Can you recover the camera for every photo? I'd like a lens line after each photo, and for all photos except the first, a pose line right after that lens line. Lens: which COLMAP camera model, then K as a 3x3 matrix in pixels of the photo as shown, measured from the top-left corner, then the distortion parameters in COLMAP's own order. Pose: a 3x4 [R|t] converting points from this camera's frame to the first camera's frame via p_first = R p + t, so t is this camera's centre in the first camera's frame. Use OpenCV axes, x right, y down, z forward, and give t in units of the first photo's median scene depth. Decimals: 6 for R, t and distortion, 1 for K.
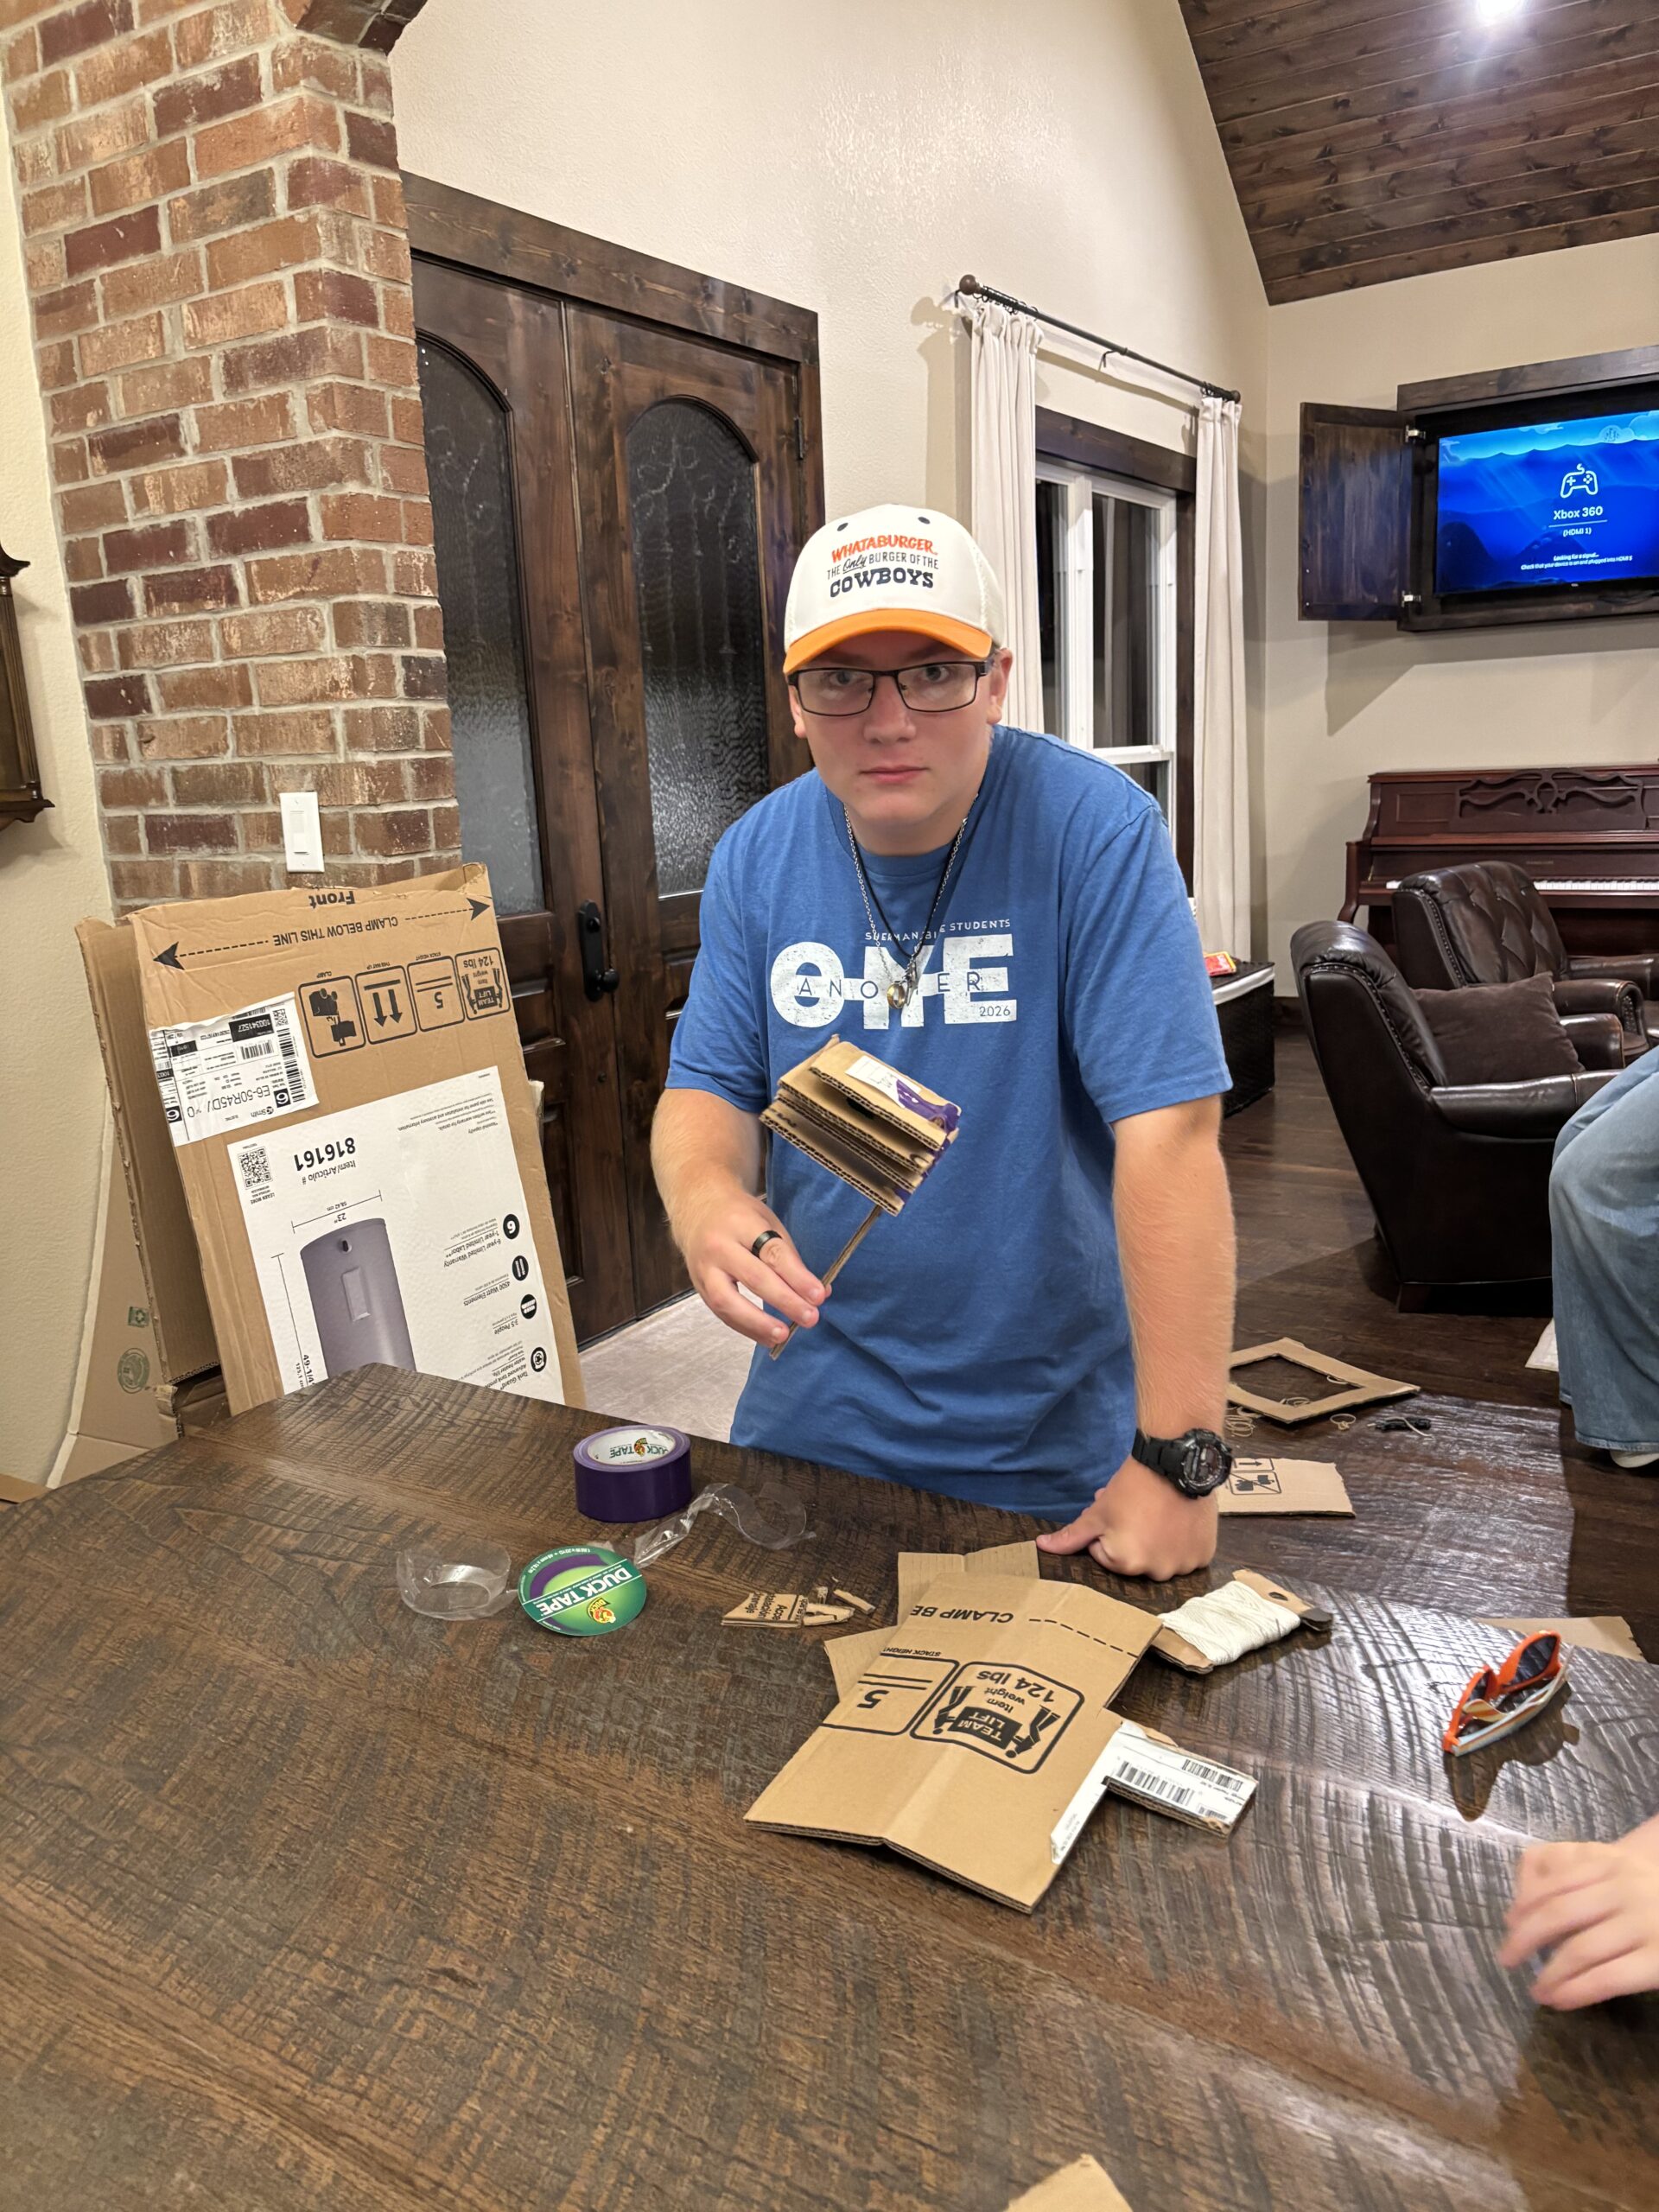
lens RADIAL K [[1665.2, 0, 829.5], [0, 1665.2, 1106.0], [0, 0, 1]] dist [0.004400, 0.006340]
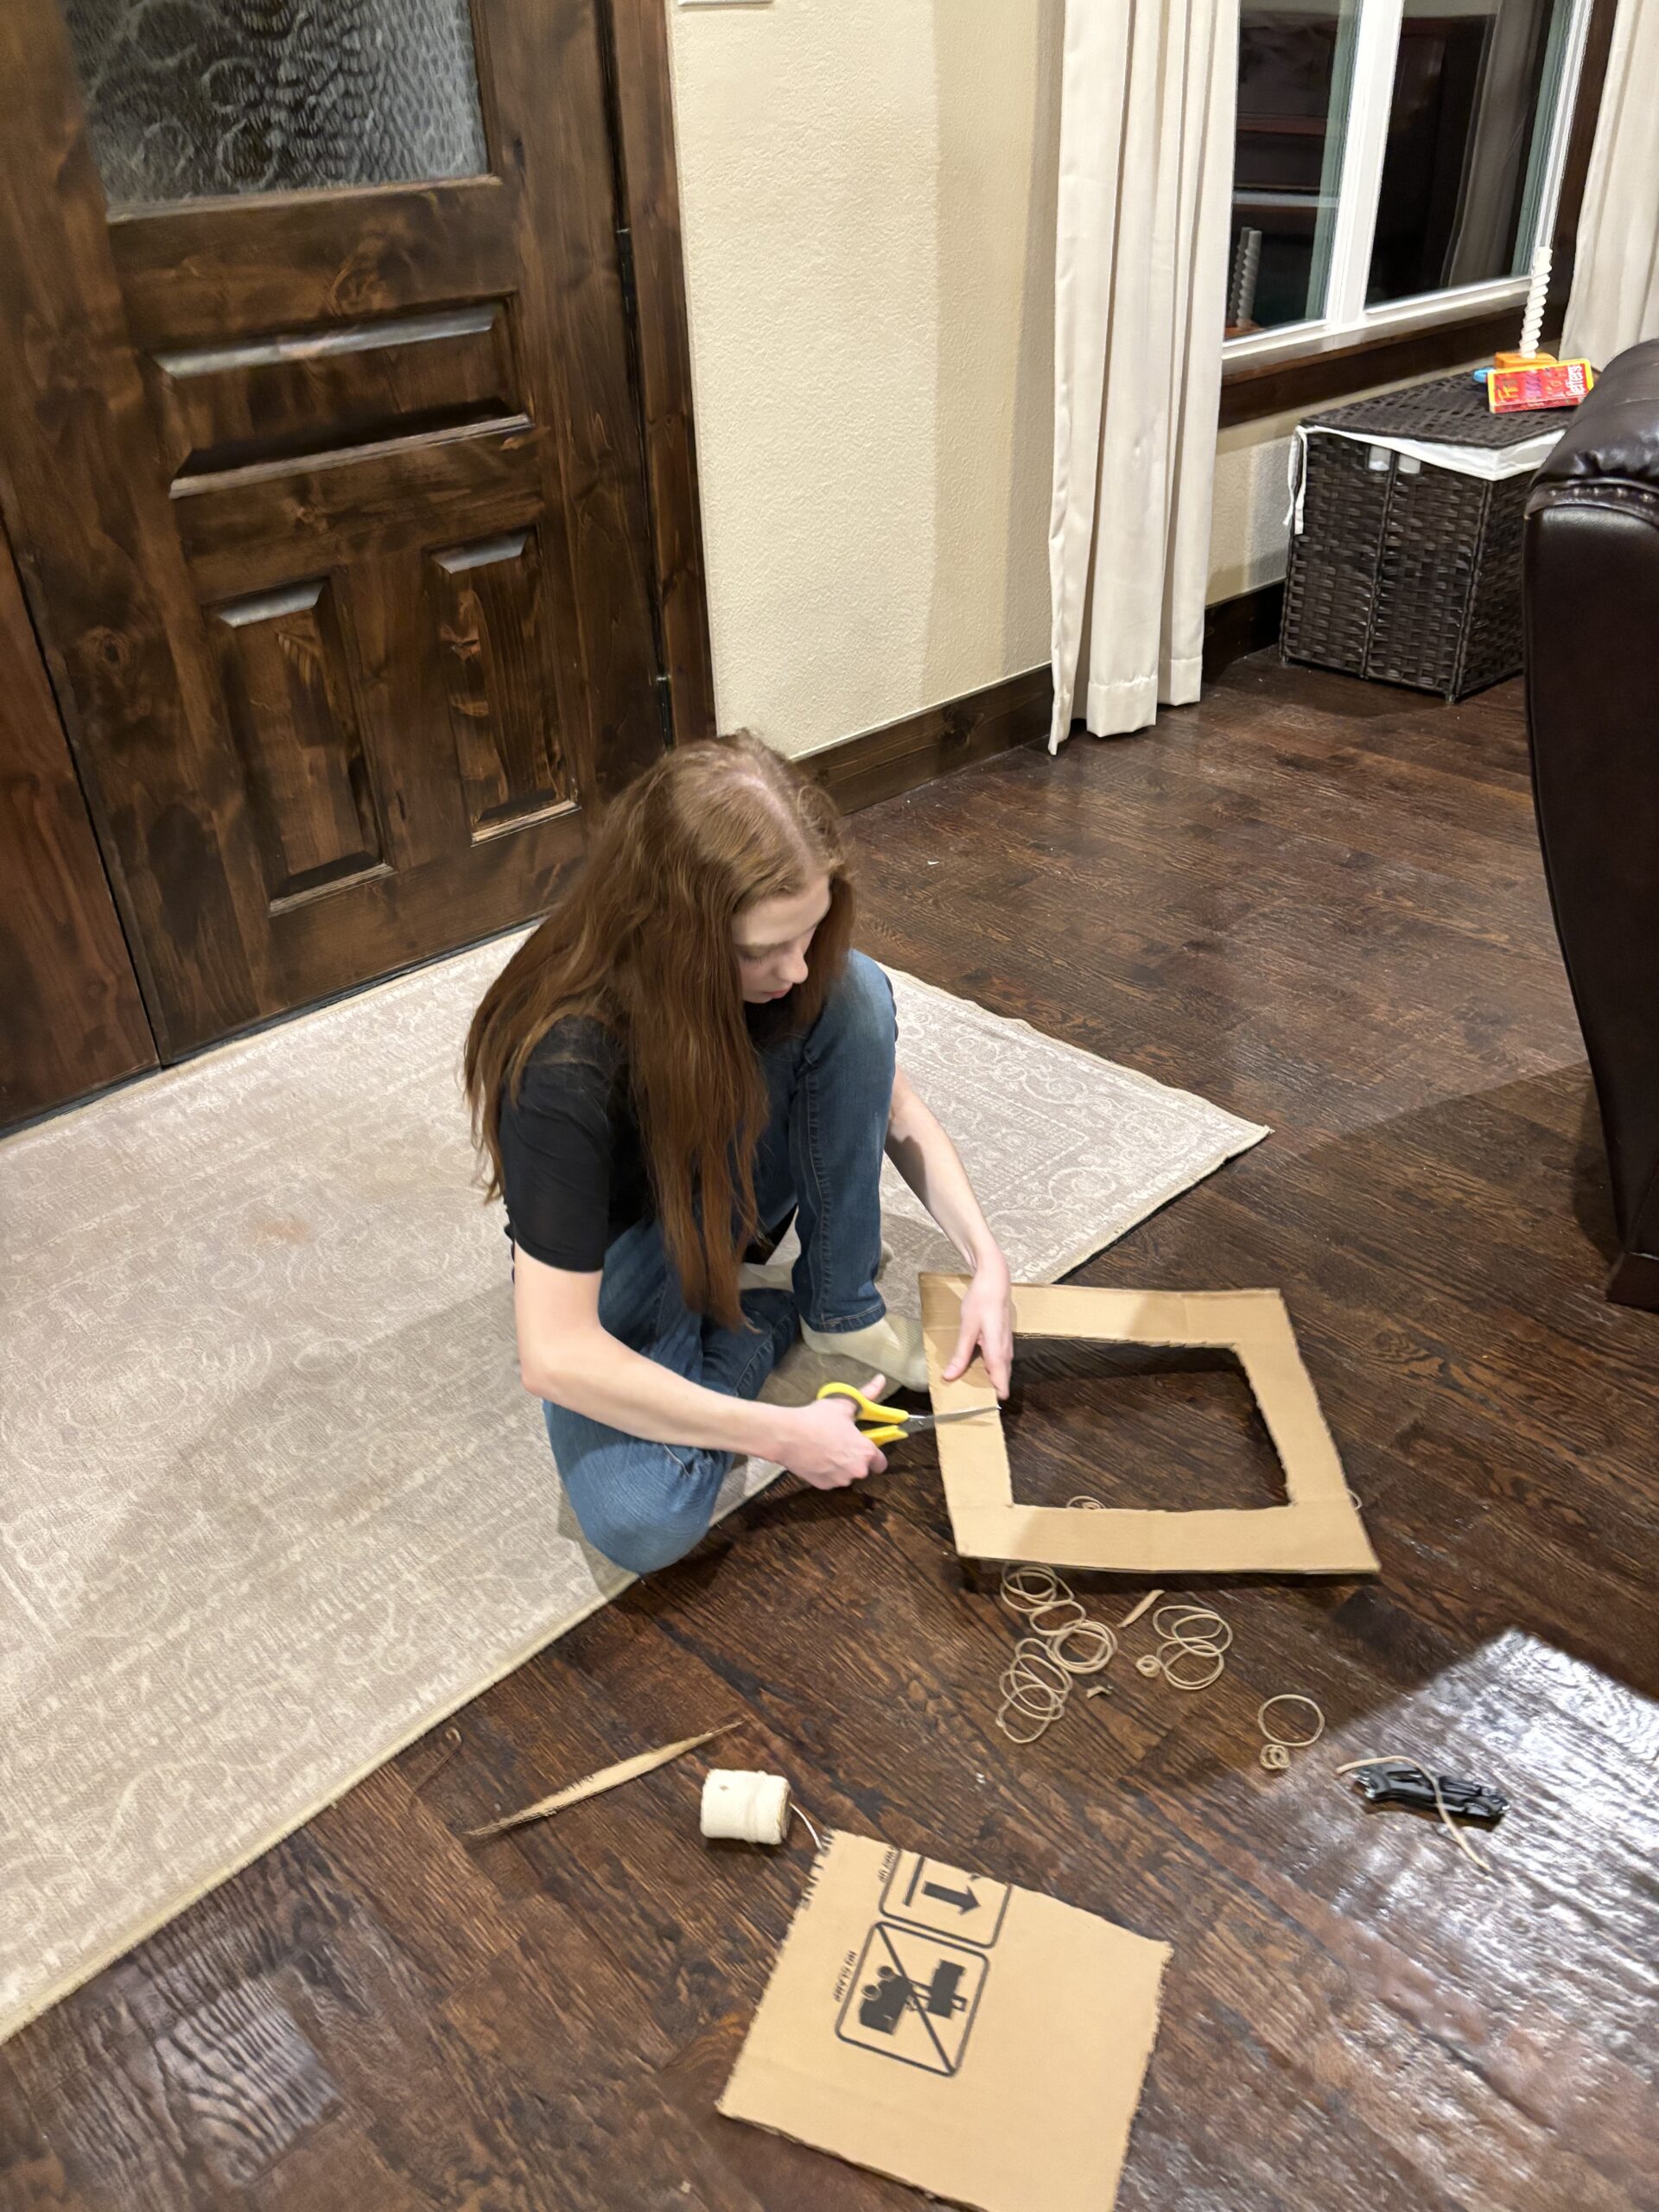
lens RADIAL K [[1665.2, 0, 829.5], [0, 1665.2, 1106.0], [0, 0, 1]] dist [0.004400, 0.006340]
pose [[0.971432, 0.140607, -0.191181, 0.209514], [-0.066101, 0.934016, 0.351061, -0.070042], [0.227928, -0.328395, 0.916627, 0.534678]]
